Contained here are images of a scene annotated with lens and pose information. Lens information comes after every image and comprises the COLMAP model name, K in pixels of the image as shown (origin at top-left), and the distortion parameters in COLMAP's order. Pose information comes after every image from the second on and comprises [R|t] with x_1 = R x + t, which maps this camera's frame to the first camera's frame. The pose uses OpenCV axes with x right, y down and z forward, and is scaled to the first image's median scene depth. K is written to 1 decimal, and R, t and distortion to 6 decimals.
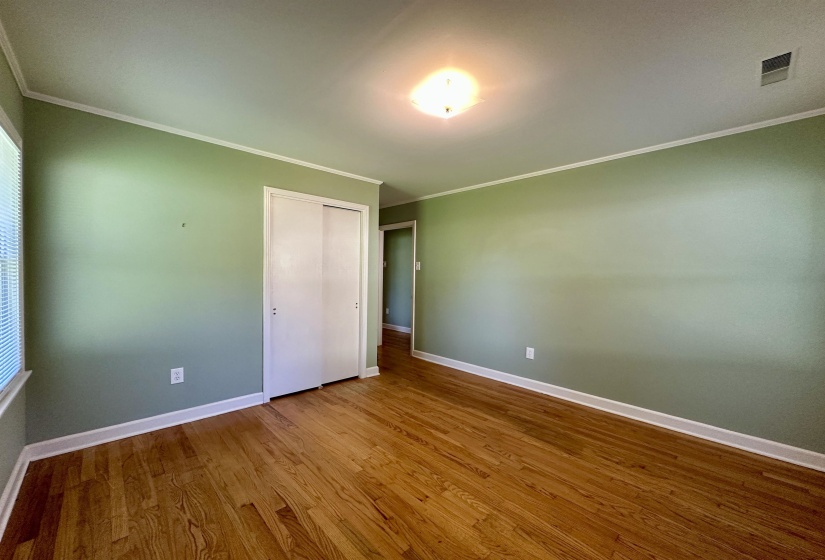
lens RADIAL K [[329.2, 0, 412.5], [0, 329.2, 280.0], [0, 0, 1]] dist [0.000203, 0.000080]
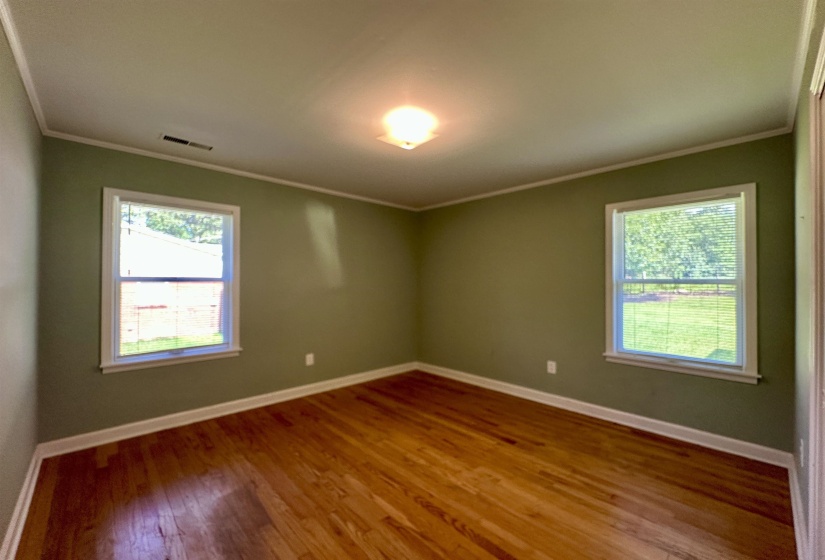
lens RADIAL K [[329.2, 0, 412.5], [0, 329.2, 280.0], [0, 0, 1]] dist [0.000203, 0.000080]
pose [[-0.999814, -0.019236, 0.001221, 0.068541], [-0.019214, 0.999687, 0.016023, -0.052835], [-0.001528, 0.015996, -0.999871, 1.981865]]
